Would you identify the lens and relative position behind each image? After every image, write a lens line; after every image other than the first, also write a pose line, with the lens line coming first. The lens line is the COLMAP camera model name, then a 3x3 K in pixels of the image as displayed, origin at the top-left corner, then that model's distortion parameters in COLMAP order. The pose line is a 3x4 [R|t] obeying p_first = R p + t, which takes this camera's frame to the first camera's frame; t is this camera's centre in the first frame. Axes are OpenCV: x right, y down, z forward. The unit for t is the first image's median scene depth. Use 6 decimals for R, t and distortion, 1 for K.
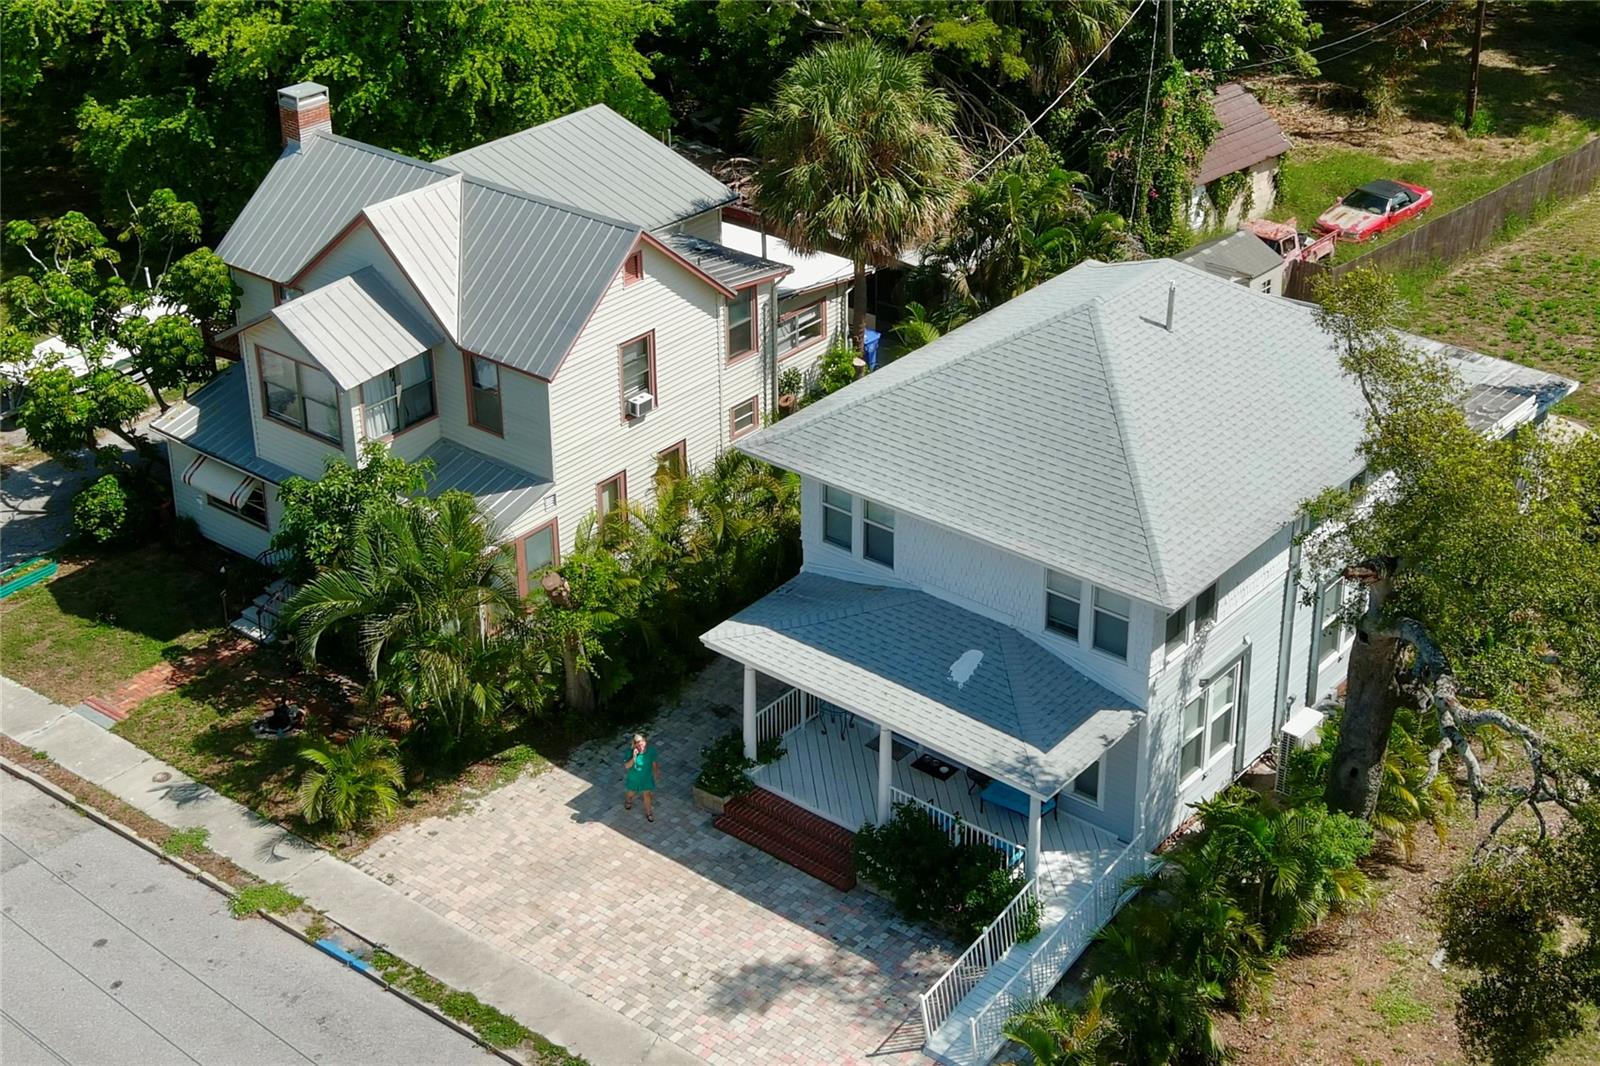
lens RADIAL K [[2305.1, 0, 808.1], [0, 2305.1, 341.2], [0, 0, 1]] dist [0.034378, 0.014931]
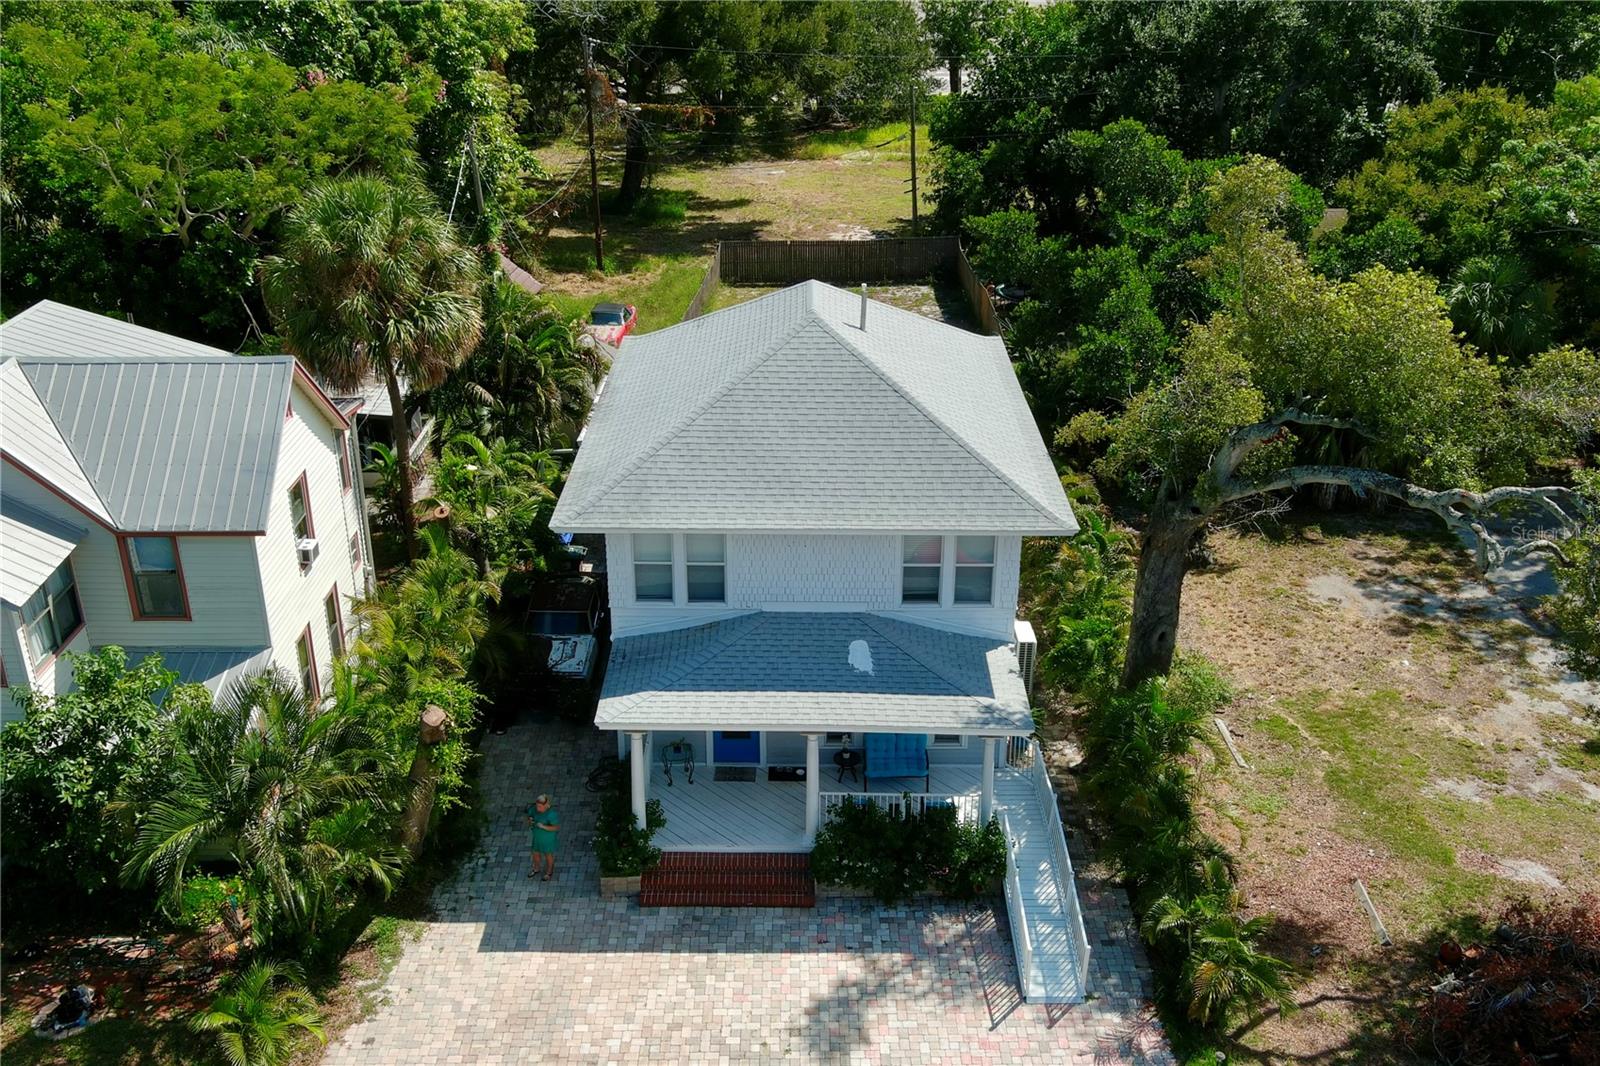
lens RADIAL K [[1508.4, 0, 800.0], [0, 1508.4, 533.0], [0, 0, 1]] dist [0.022291, -0.011016]
pose [[0.779858, -0.249286, 0.574176, -0.302620], [0.248052, 0.965256, 0.082170, 0.021572], [-0.574711, 0.078344, 0.814598, 0.413377]]
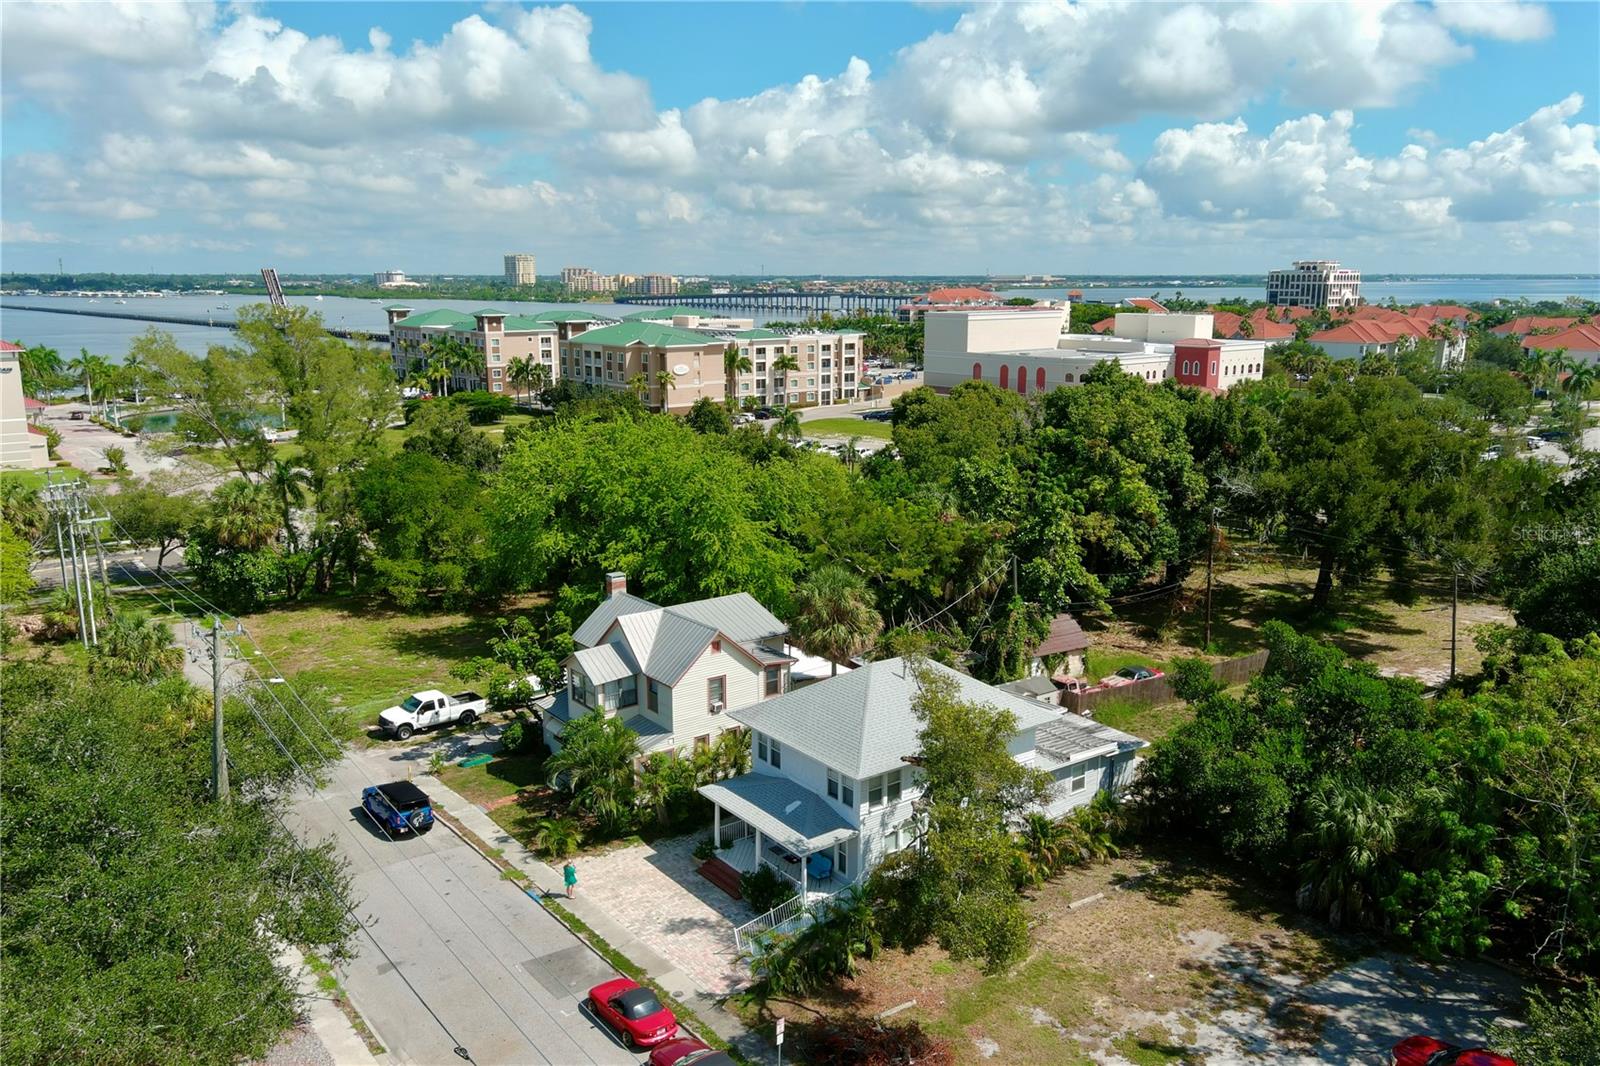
lens RADIAL K [[1252.7, 0, 800.0], [0, 1252.7, 533.0], [0, 0, 1]] dist [0.027754, -0.048012]
pose [[0.968810, 0.052132, -0.242258, 0.344158], [-0.102763, 0.974116, -0.201338, 0.114774], [0.225491, 0.219953, 0.949091, -0.271411]]
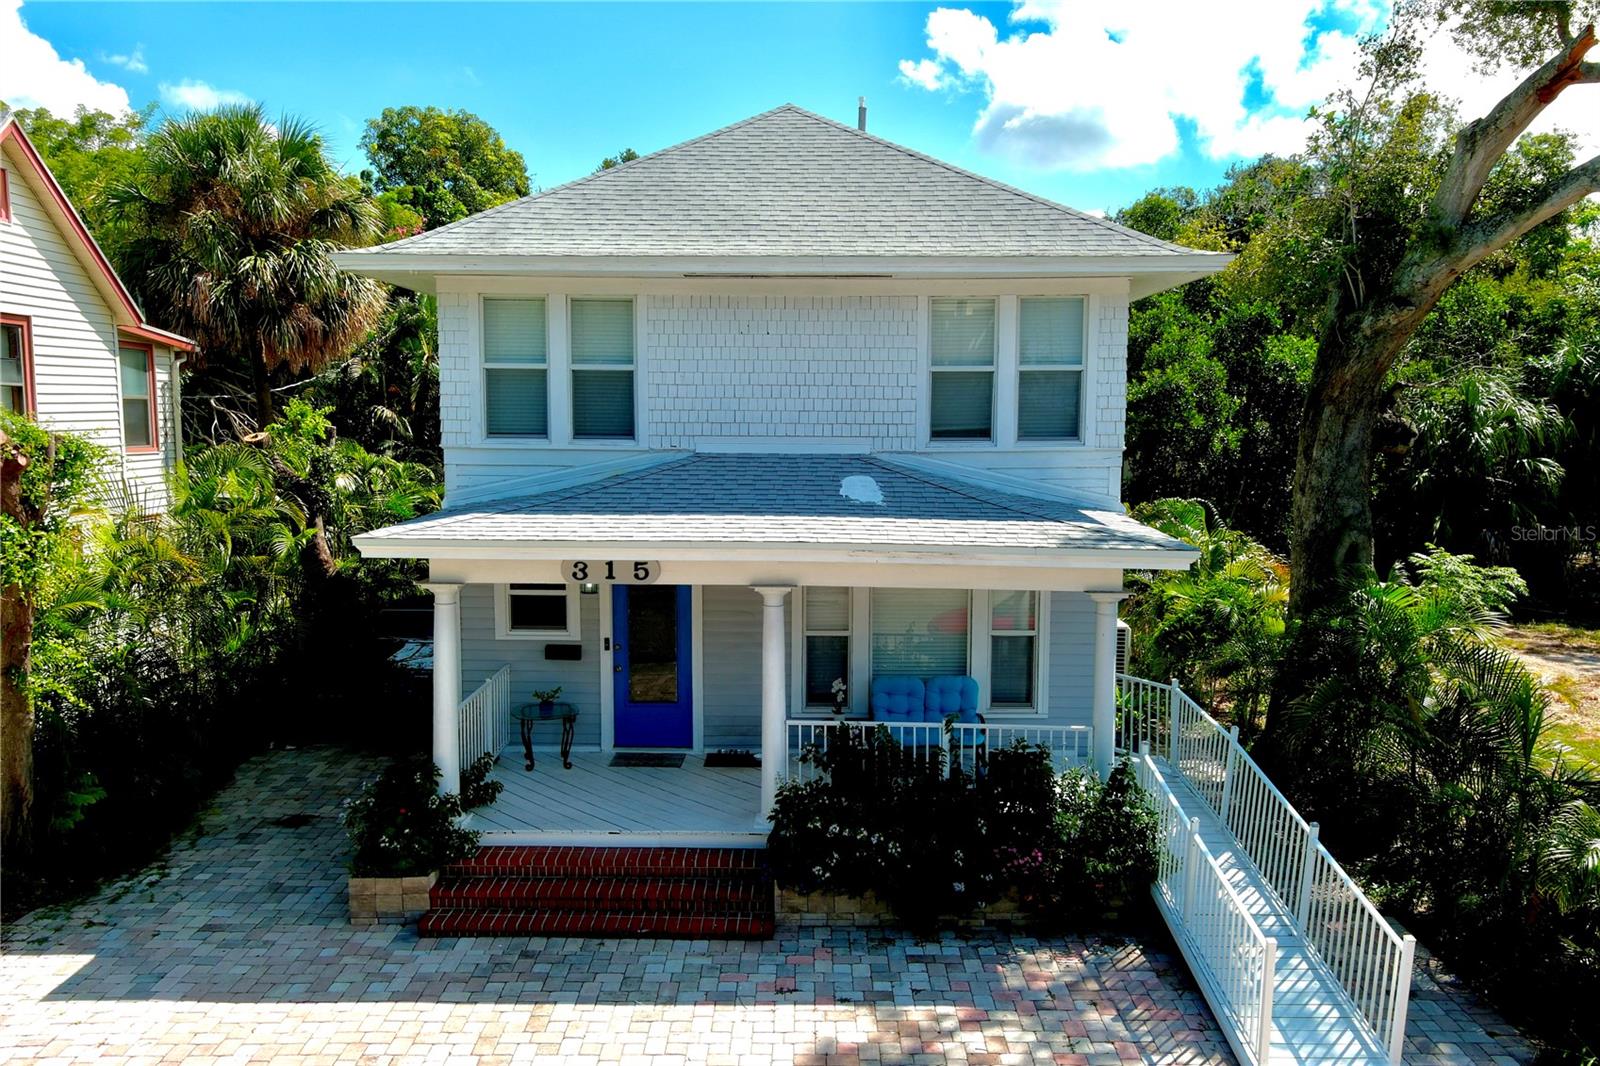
lens RADIAL K [[1252.7, 0, 800.0], [0, 1252.7, 533.0], [0, 0, 1]] dist [0.027754, -0.048012]
pose [[0.786378, -0.050920, 0.615643, -0.130257], [0.243029, 0.941734, -0.232537, 0.202984], [-0.567932, 0.332481, 0.752934, 0.701882]]
